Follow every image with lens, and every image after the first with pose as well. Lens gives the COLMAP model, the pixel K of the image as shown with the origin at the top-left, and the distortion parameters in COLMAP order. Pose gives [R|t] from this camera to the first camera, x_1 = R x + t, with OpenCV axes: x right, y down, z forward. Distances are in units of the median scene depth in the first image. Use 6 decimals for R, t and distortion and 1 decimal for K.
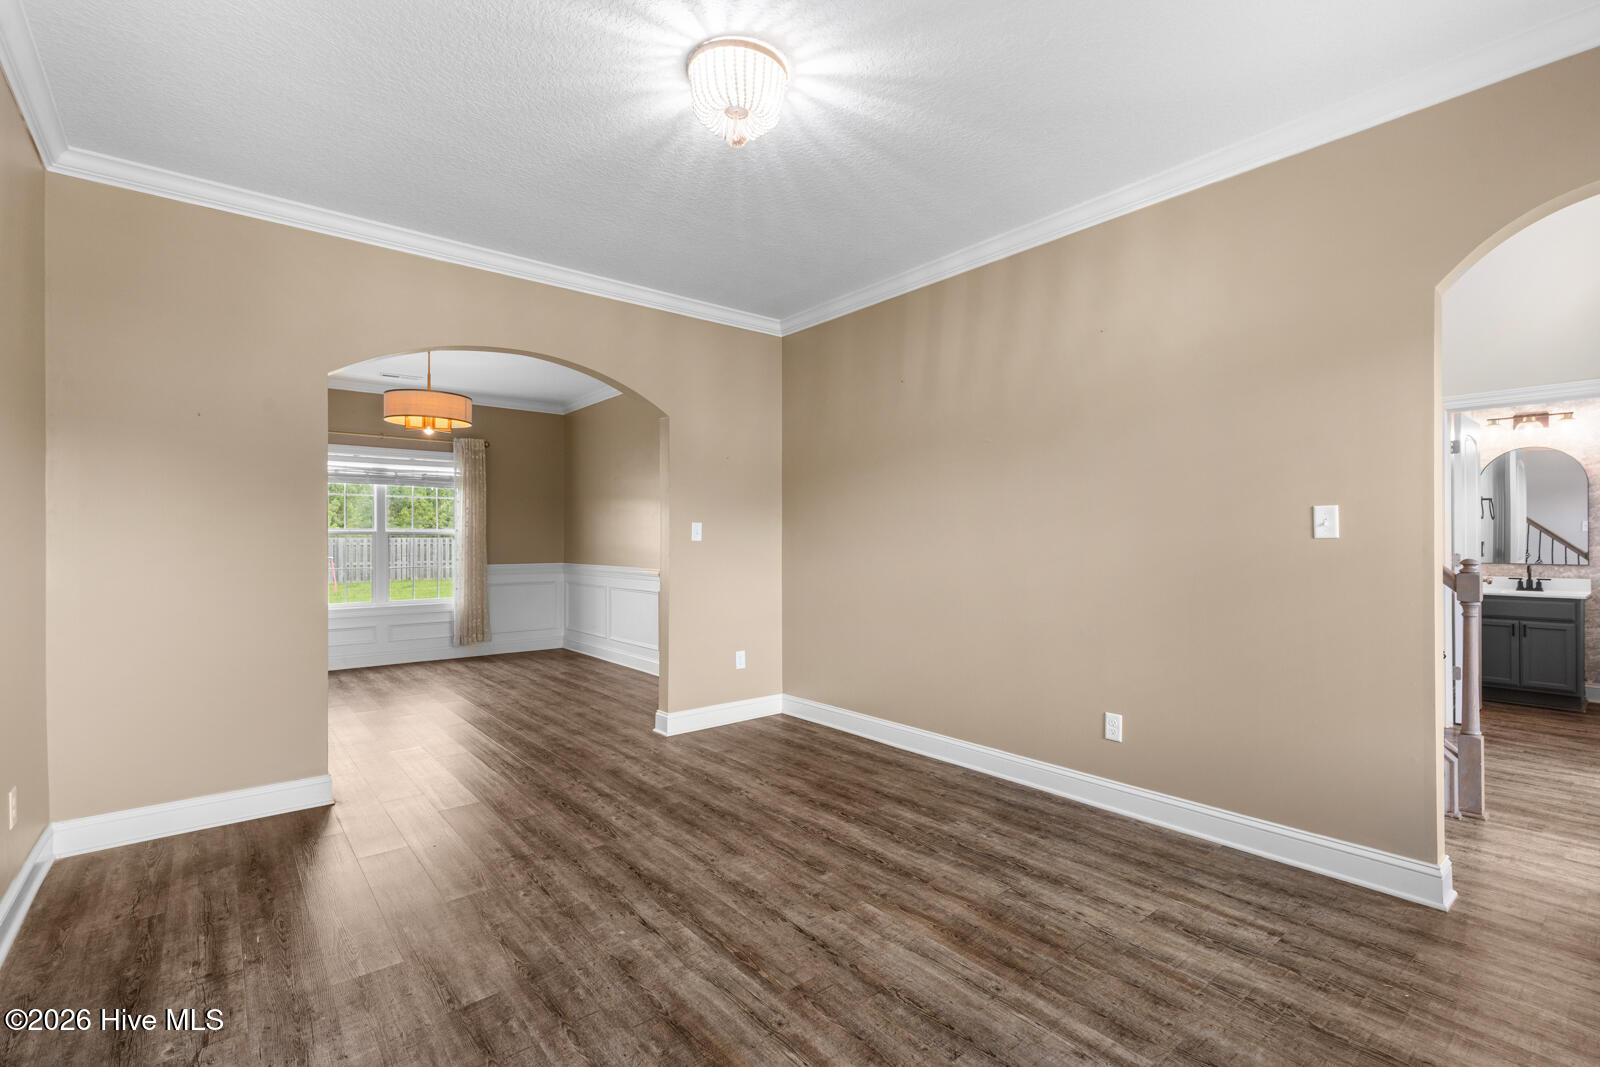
lens RADIAL K [[715.1, 0, 805.1], [0, 715.1, 530.1], [0, 0, 1]] dist [0.001364, -0.000314]
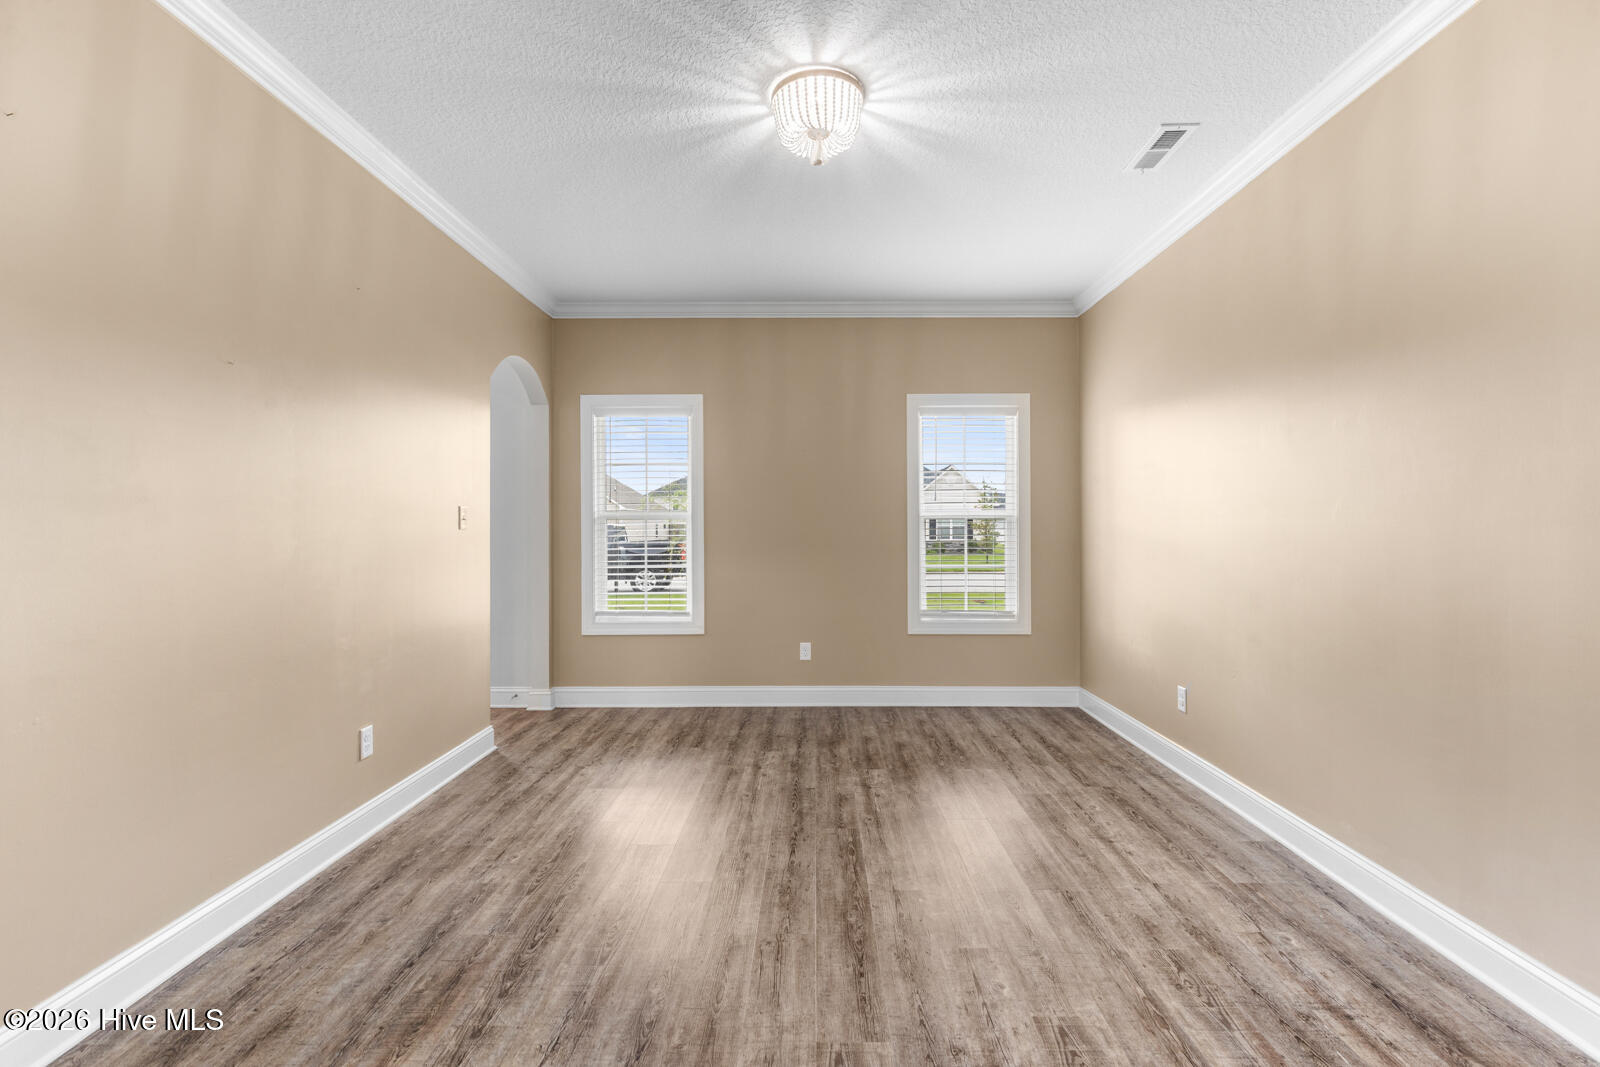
lens RADIAL K [[715.1, 0, 805.1], [0, 715.1, 530.1], [0, 0, 1]] dist [0.001364, -0.000314]
pose [[-0.760932, 0.001806, 0.648830, -0.666860], [-0.002821, 0.999977, -0.006092, 0.017557], [-0.648826, -0.006466, -0.760909, 1.574824]]
